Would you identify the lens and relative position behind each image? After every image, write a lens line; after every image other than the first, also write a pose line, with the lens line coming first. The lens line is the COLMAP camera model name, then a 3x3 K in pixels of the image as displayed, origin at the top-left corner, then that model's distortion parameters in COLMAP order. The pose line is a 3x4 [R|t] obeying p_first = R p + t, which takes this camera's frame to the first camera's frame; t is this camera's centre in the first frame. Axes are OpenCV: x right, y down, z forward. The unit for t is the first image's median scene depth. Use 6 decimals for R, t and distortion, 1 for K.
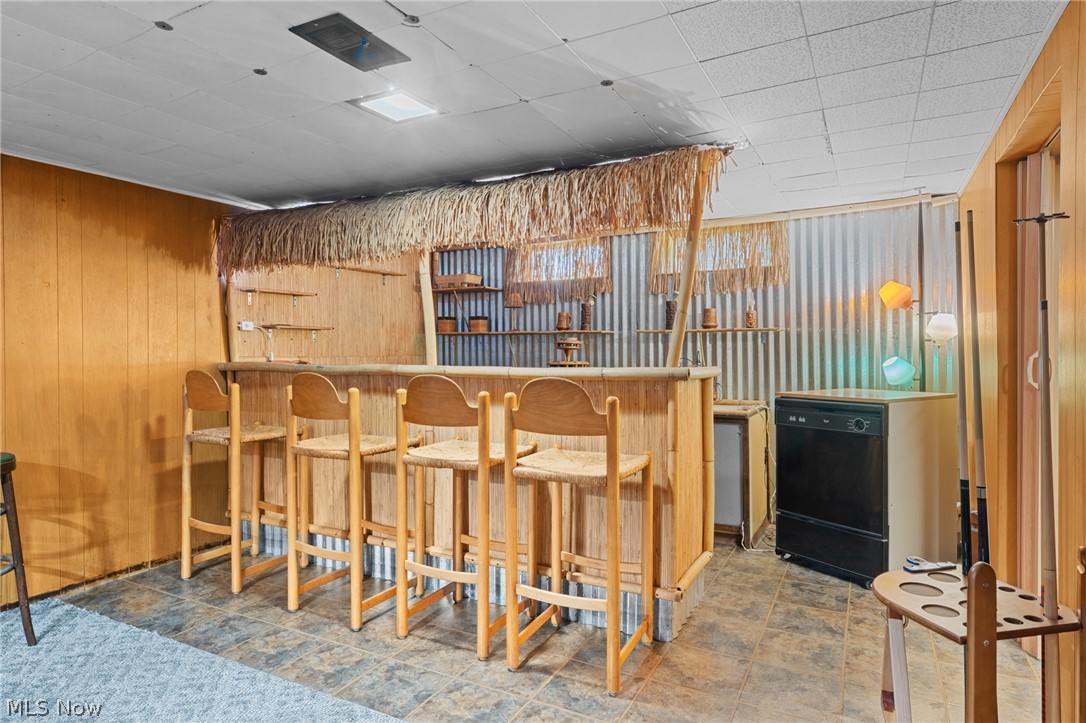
lens RADIAL K [[617.3, 0, 542.2], [0, 617.3, 340.0], [0, 0, 1]] dist [-0.000052, -0.000011]
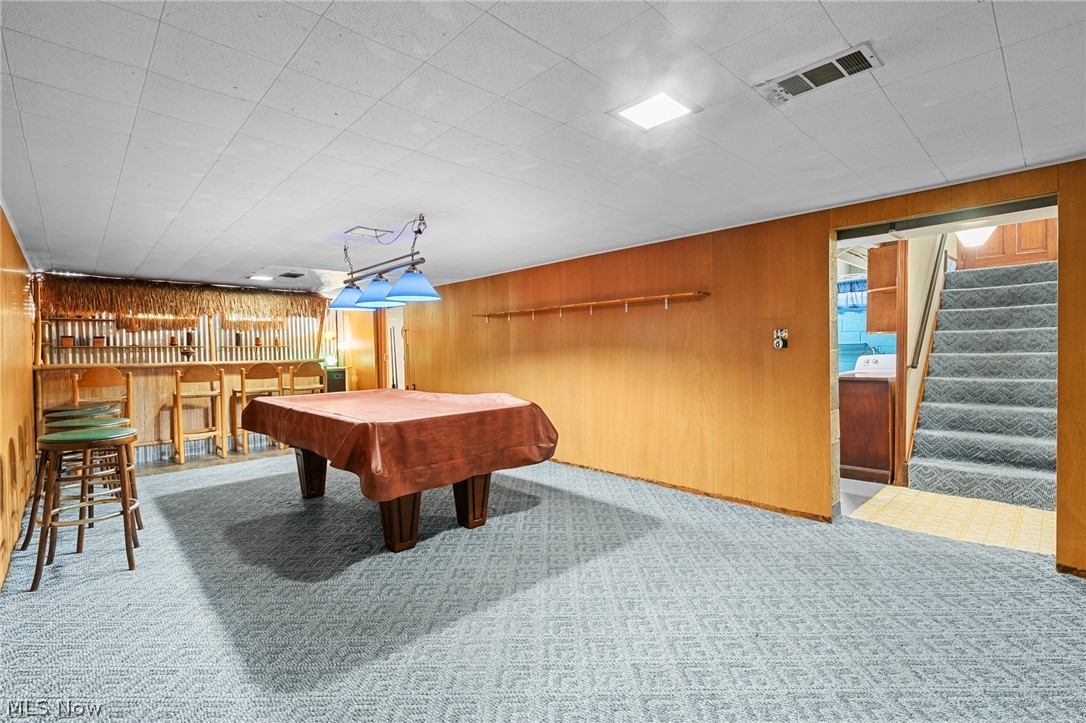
lens RADIAL K [[485.9, 0, 543.0], [0, 485.9, 361.5], [0, 0, 1]] dist [-0.000049, -0.000017]
pose [[0.300555, -0.018140, 0.953592, -1.251285], [0.015156, 0.999784, 0.014242, 0.036327], [-0.953644, 0.010172, 0.300765, -0.701799]]
